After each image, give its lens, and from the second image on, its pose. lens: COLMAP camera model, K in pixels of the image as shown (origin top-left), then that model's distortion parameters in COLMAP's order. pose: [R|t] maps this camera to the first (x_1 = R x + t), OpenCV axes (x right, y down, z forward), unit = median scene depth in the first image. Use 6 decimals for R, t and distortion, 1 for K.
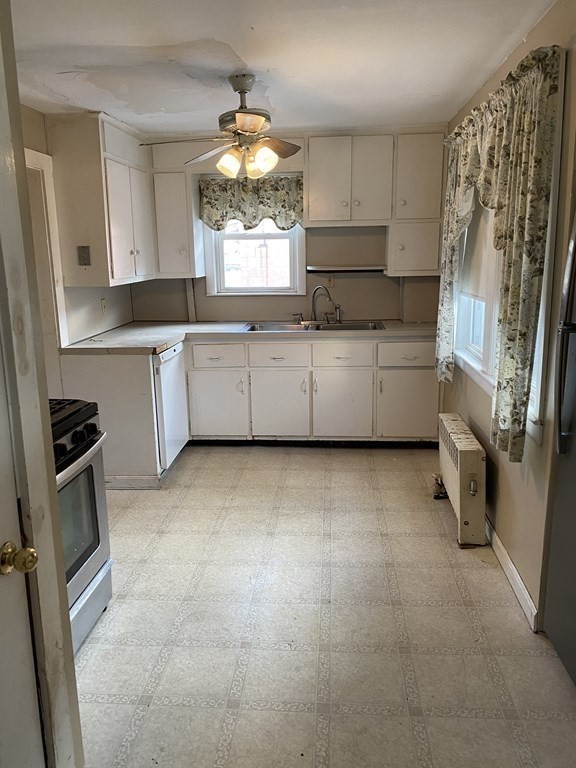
lens RADIAL K [[594.0, 0, 289.7], [0, 594.0, 383.8], [0, 0, 1]] dist [0.010296, 0.005380]
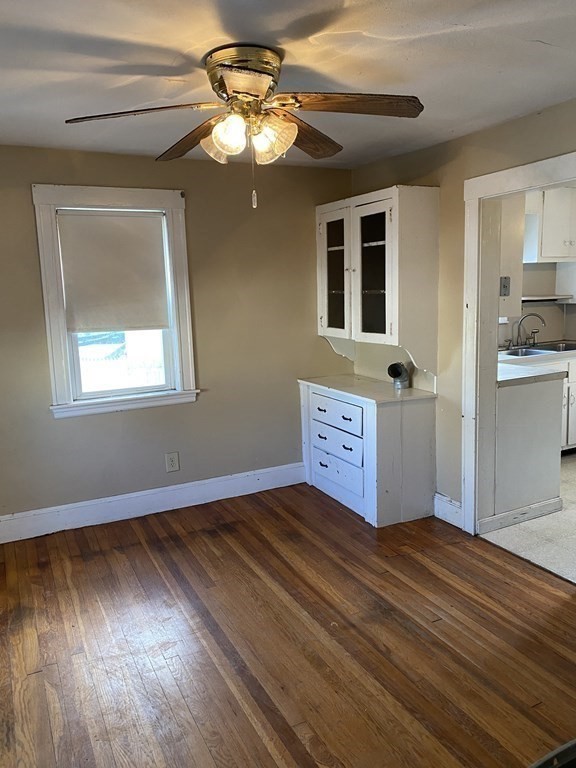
lens RADIAL K [[594.0, 0, 289.0], [0, 594.0, 383.0], [0, 0, 1]] dist [0.010296, 0.005380]
pose [[0.856315, -0.092330, 0.508134, -0.929714], [0.130494, 0.990646, -0.039907, -0.049671], [-0.499696, 0.100481, 0.860353, 0.270525]]
